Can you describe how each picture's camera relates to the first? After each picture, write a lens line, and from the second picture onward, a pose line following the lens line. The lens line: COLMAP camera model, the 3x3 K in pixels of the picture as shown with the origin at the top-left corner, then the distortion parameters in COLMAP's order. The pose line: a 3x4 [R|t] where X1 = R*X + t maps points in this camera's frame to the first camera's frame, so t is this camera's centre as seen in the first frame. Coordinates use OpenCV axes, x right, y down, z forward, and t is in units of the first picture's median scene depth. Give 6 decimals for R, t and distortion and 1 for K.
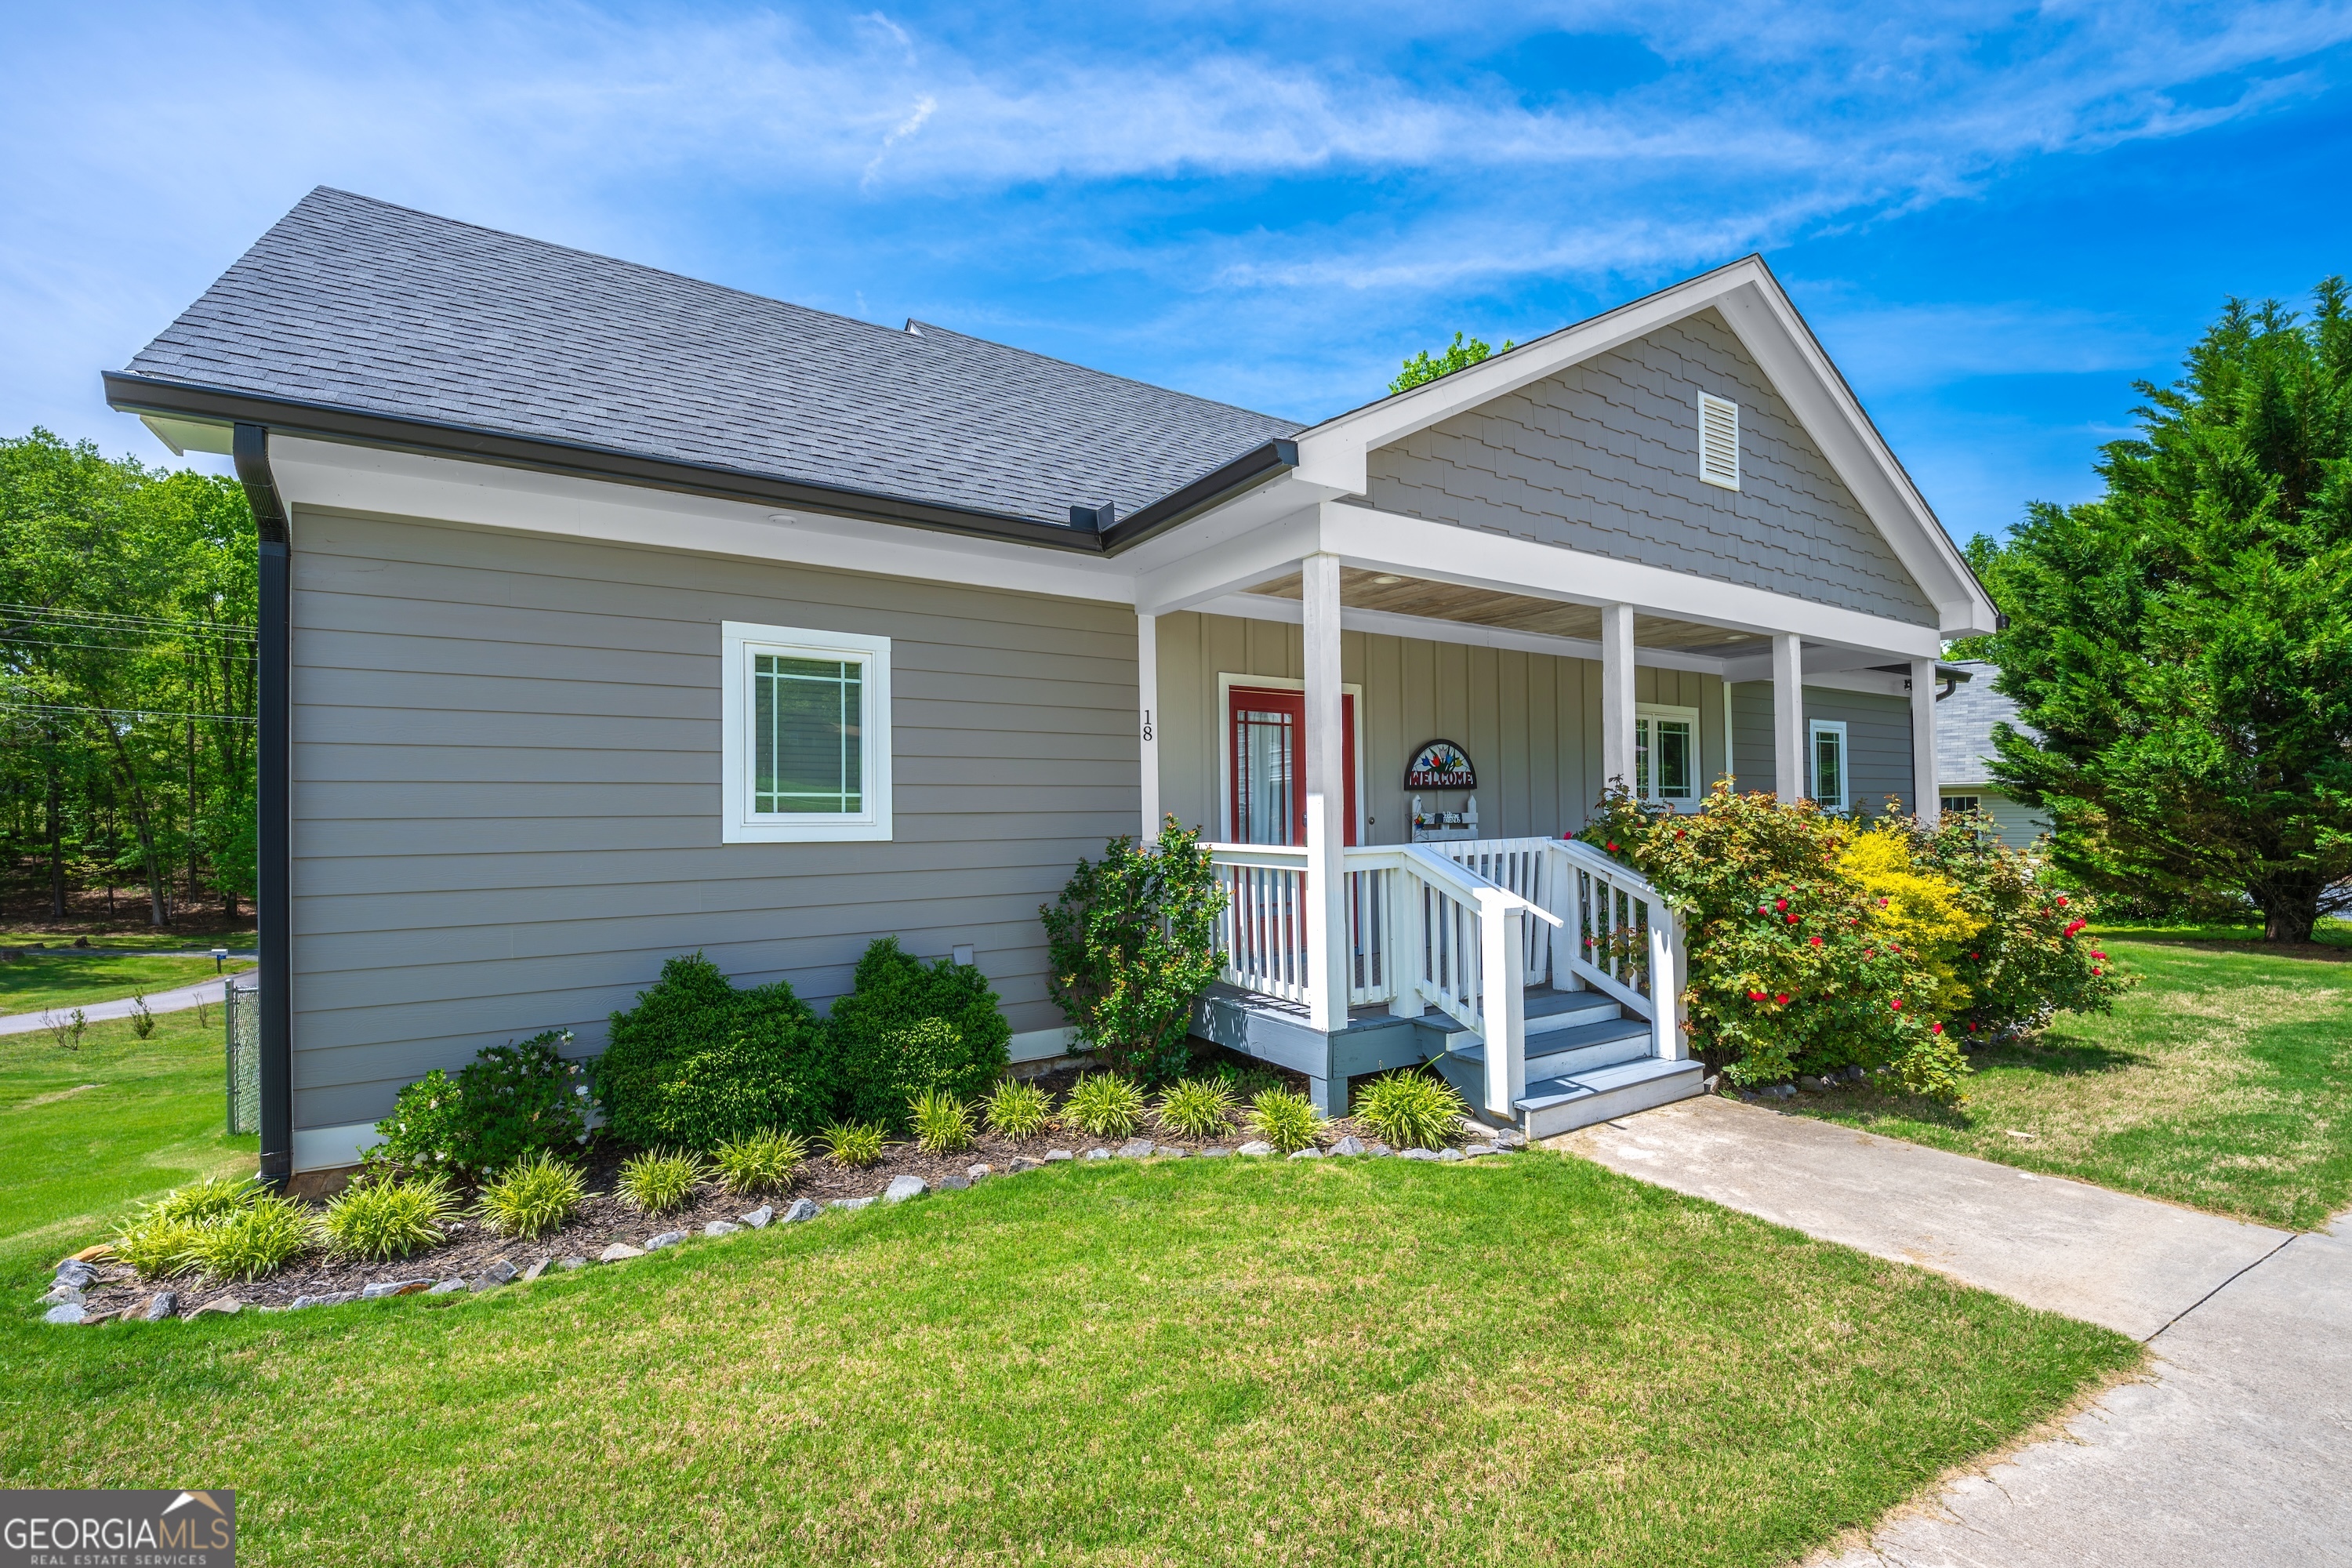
lens RADIAL K [[984.5, 0, 1169.9], [0, 984.5, 813.3], [0, 0, 1]] dist [0.004651, -0.016022]
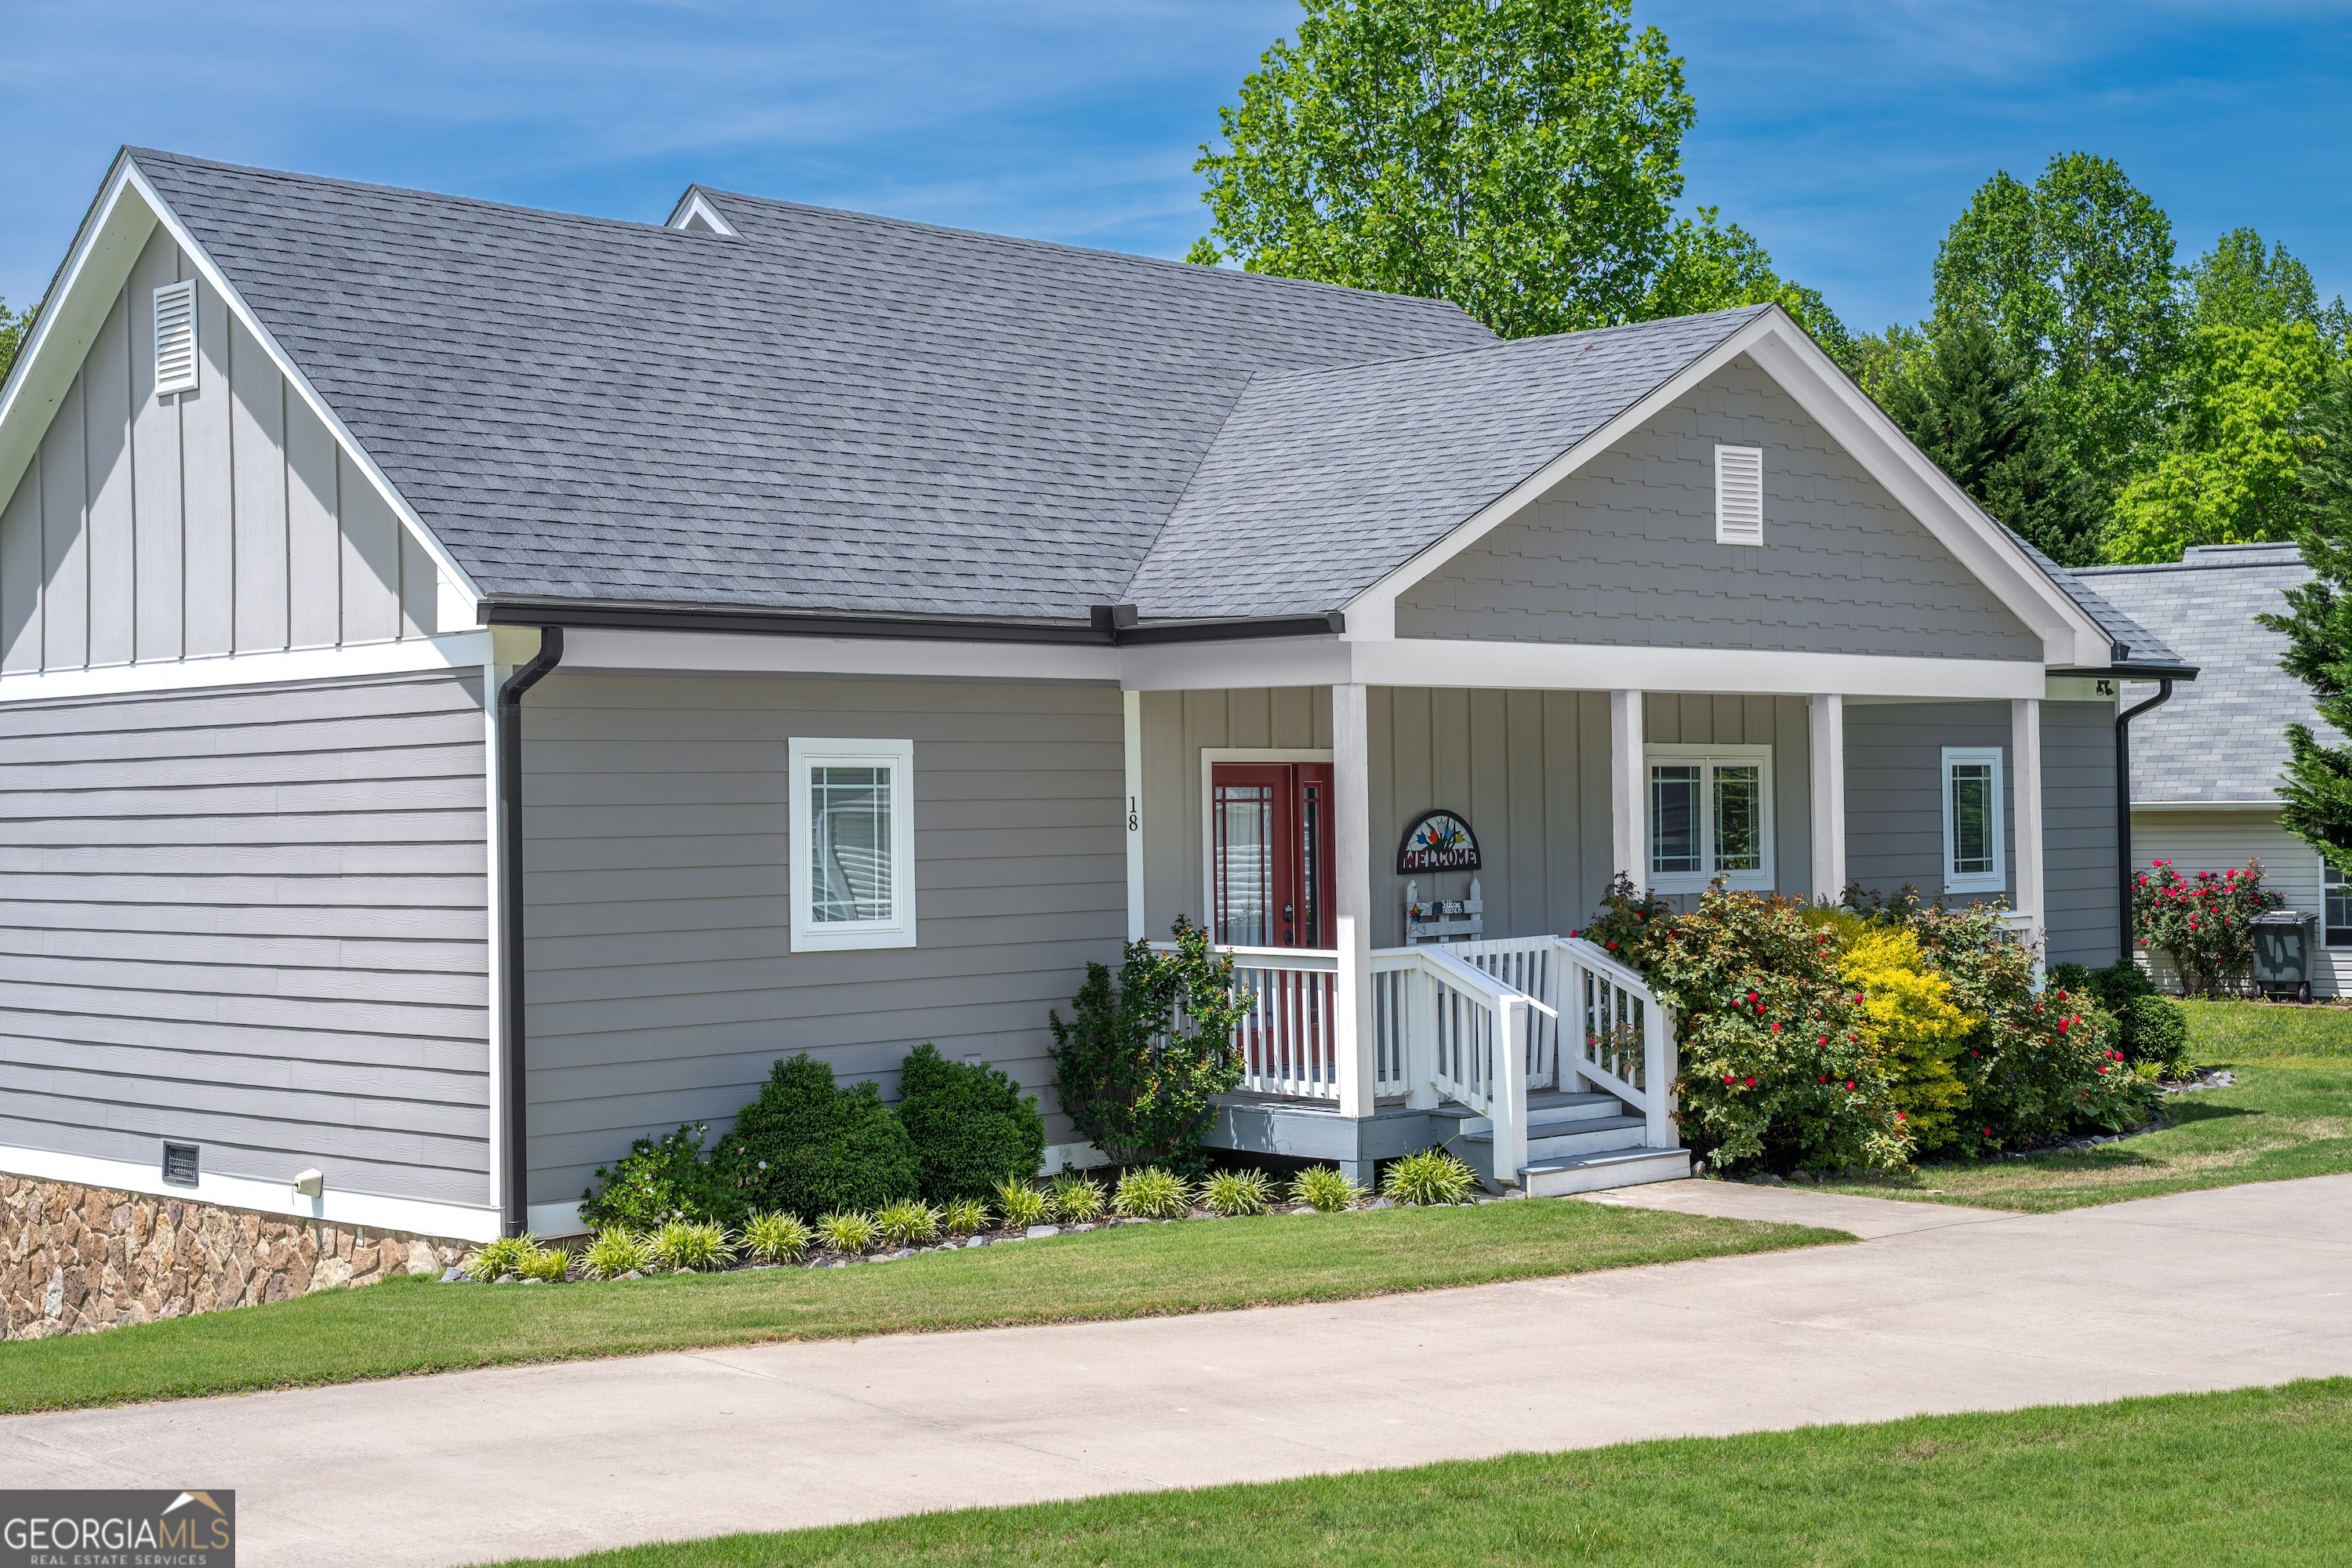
lens RADIAL K [[3234.0, 0, 1176.0], [0, 3234.0, 784.0], [0, 0, 1]] dist [0.095156, -0.054733]
pose [[0.976739, 0.000450, 0.214429, -0.673432], [0.000663, 0.999987, -0.005120, -0.110339], [-0.214429, 0.005143, 0.976726, -2.064134]]
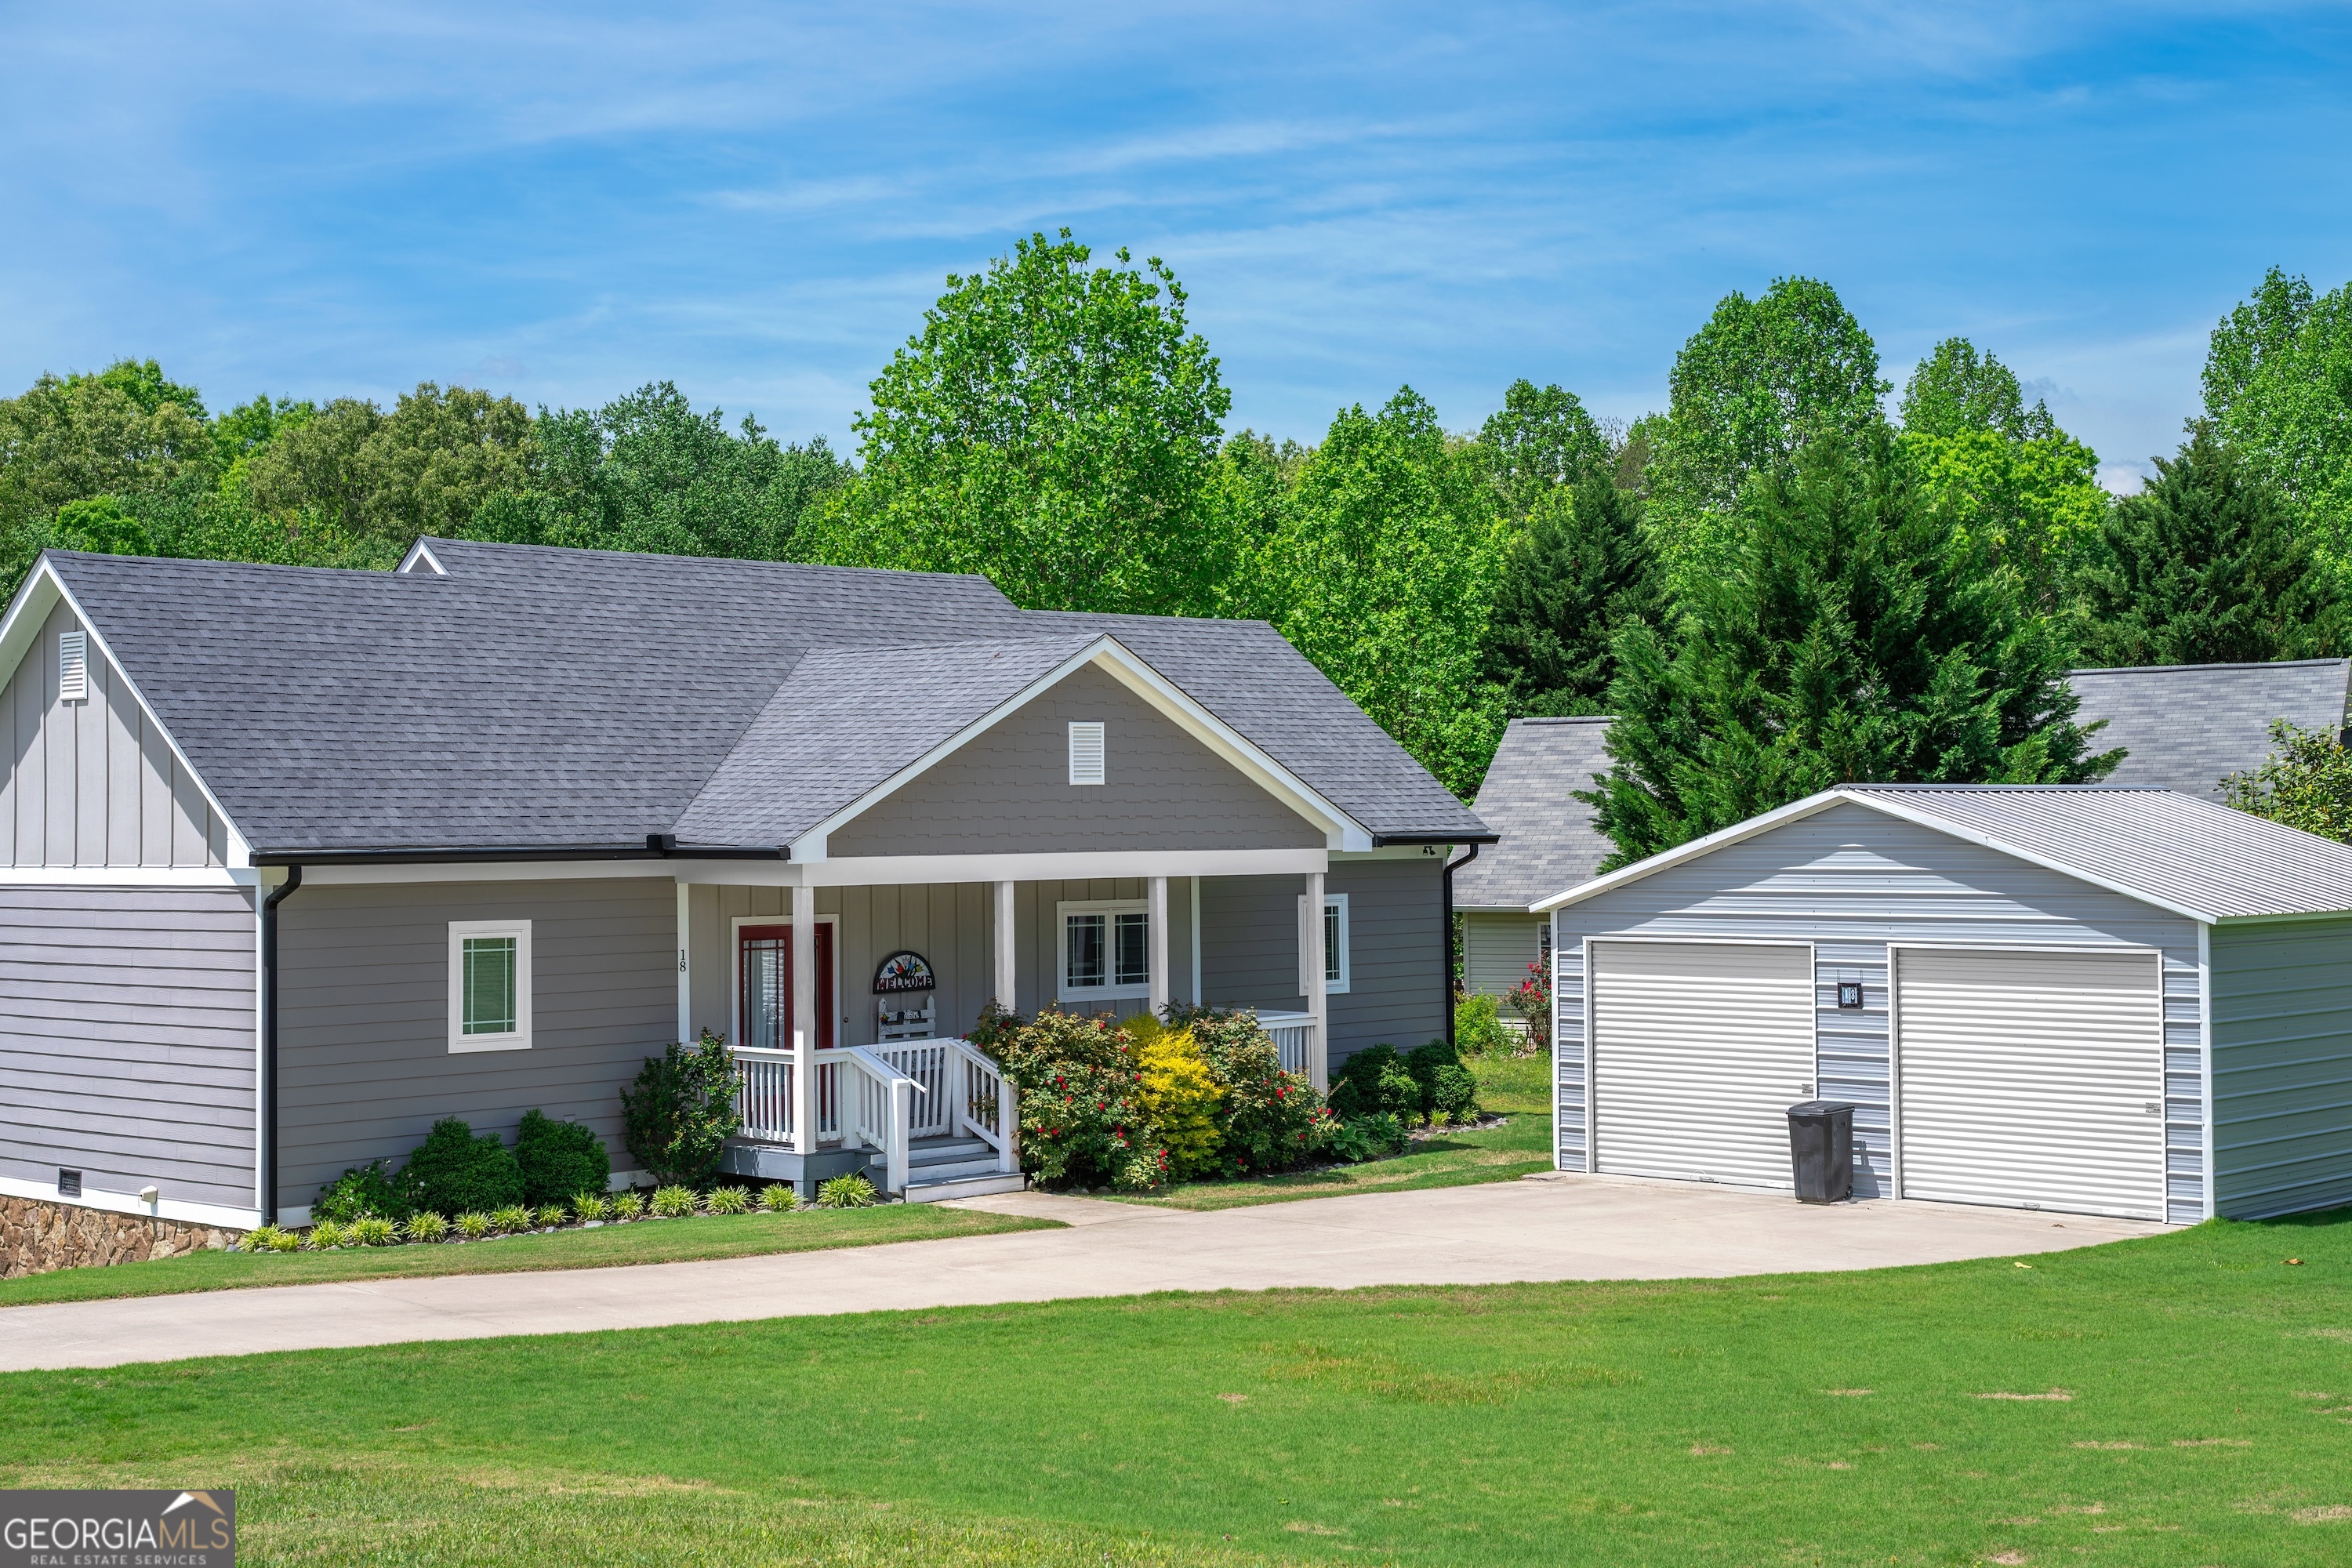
lens RADIAL K [[3211.5, 0, 1181.1], [0, 3211.5, 750.6], [0, 0, 1]] dist [0.077742, -0.108967]
pose [[0.968895, 0.009705, 0.247282, -0.520196], [-0.004537, 0.999759, -0.021462, -0.322708], [-0.247431, 0.019673, 0.968706, -4.013952]]
